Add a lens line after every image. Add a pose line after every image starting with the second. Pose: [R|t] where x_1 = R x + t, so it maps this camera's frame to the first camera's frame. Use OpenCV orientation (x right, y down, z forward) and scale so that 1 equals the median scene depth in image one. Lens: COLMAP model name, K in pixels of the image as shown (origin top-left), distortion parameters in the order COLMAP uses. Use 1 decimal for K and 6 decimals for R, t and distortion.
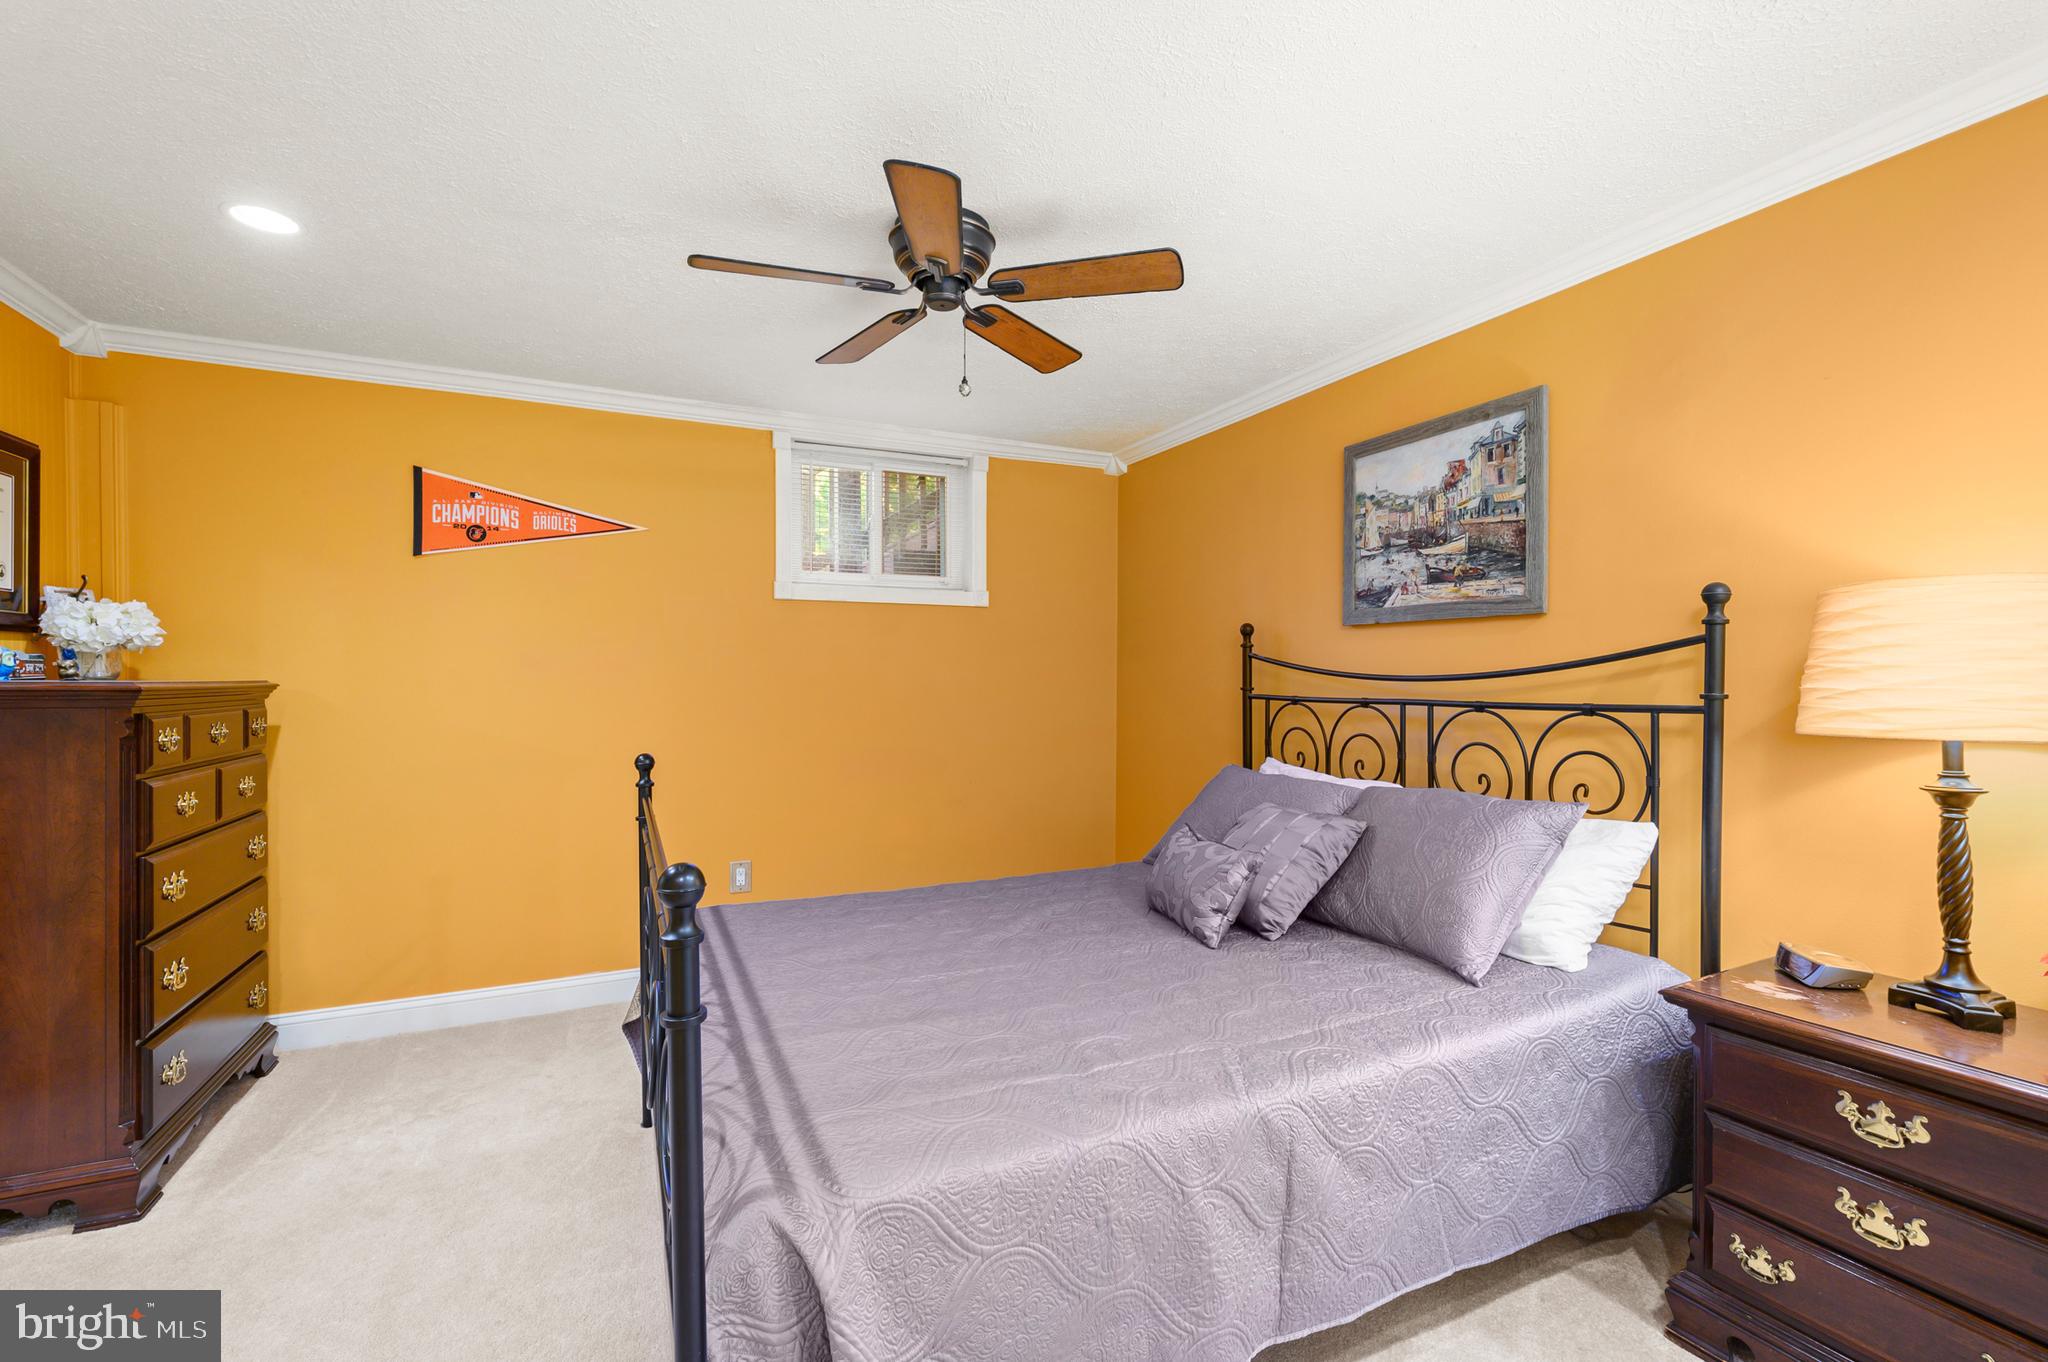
lens RADIAL K [[883.4, 0, 1025.9], [0, 883.4, 682.4], [0, 0, 1]] dist [0.002259, -0.000424]
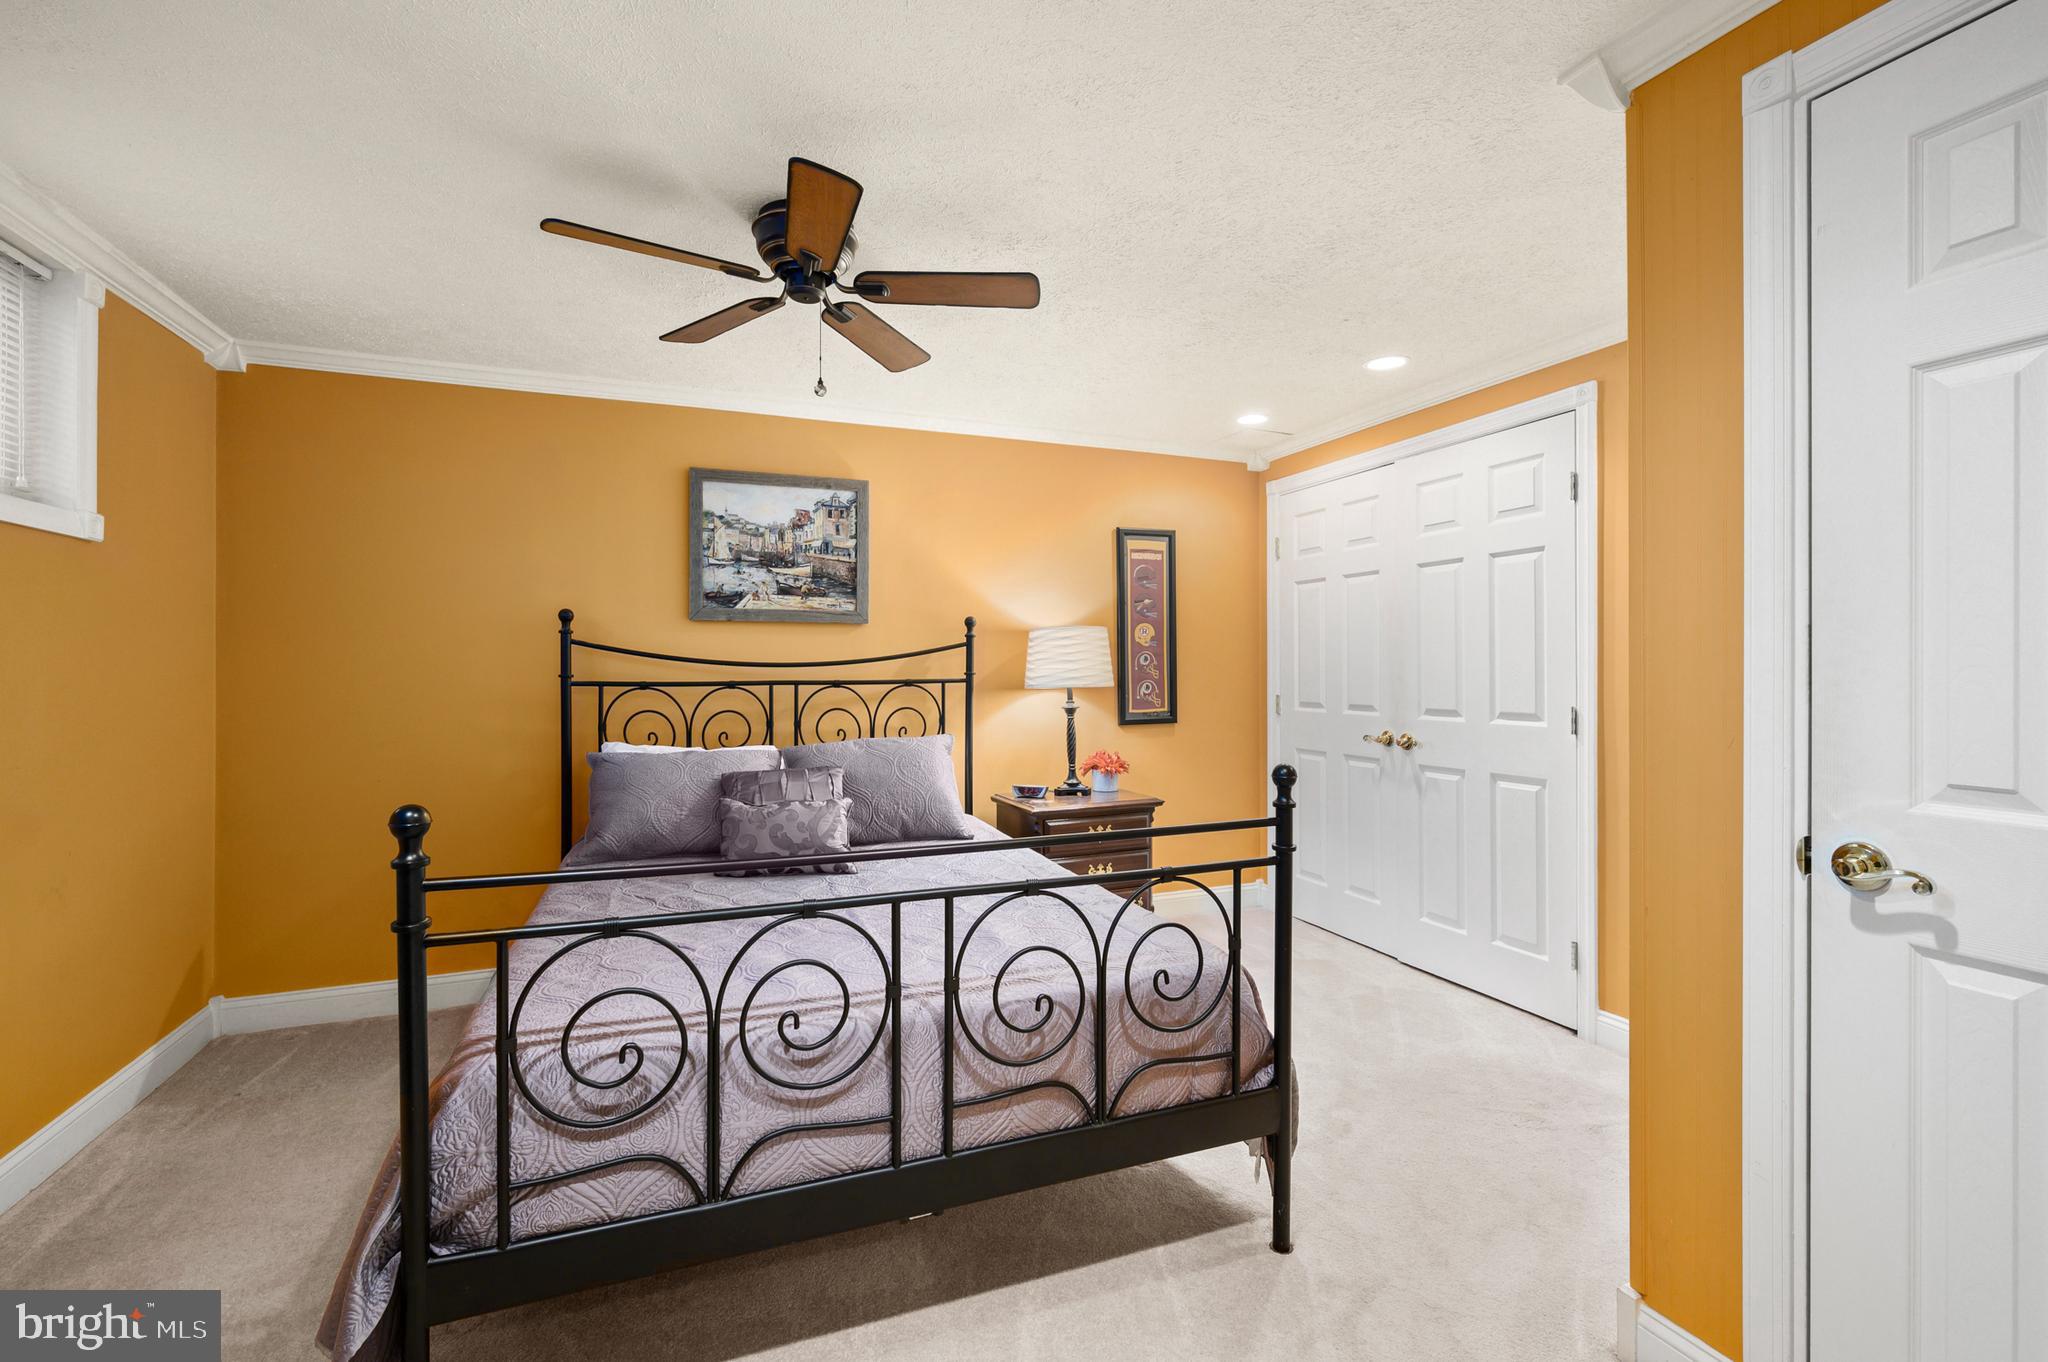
lens RADIAL K [[883.4, 0, 1022.4], [0, 883.4, 671.0], [0, 0, 1]] dist [0.002259, -0.000424]
pose [[0.071353, -0.001879, 0.997449, -0.870700], [0.008940, 0.999959, 0.001245, 0.006403], [-0.997411, 0.008828, 0.071367, 0.542515]]
